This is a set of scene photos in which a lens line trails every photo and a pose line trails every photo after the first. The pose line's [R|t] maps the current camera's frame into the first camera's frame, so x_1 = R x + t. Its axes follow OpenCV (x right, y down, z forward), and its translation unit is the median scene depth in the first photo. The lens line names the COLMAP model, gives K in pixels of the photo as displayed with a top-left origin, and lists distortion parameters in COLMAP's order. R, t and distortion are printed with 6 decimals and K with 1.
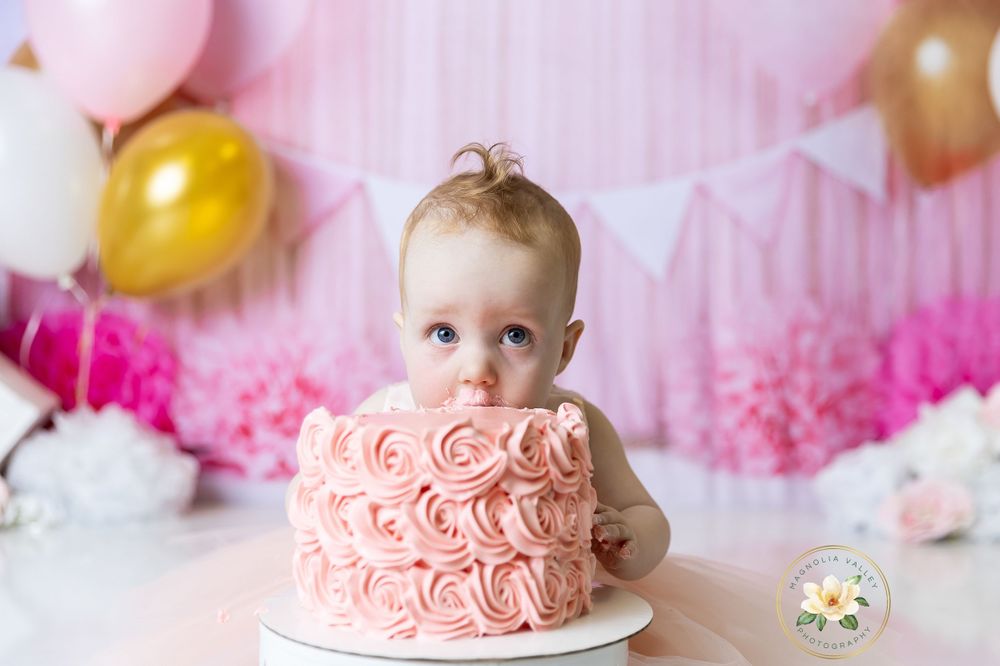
lens RADIAL K [[1371.4, 0, 507.7], [0, 1371.4, 333.9], [0, 0, 1]] dist [0.008912, 0.000000]
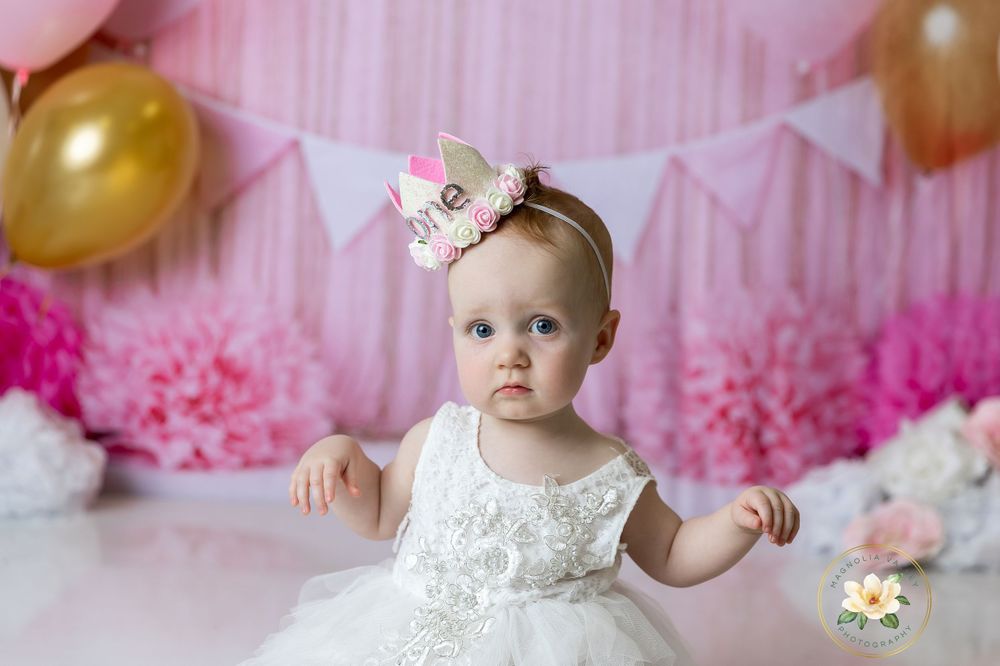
lens RADIAL K [[1911.1, 0, 498.1], [0, 1911.1, 330.3], [0, 0, 1]] dist [-0.020104, 0.000000]
pose [[0.998902, 0.037058, 0.028675, -0.006797], [-0.038898, 0.997026, 0.066529, -0.076179], [-0.026124, -0.067572, 0.997372, -0.247006]]
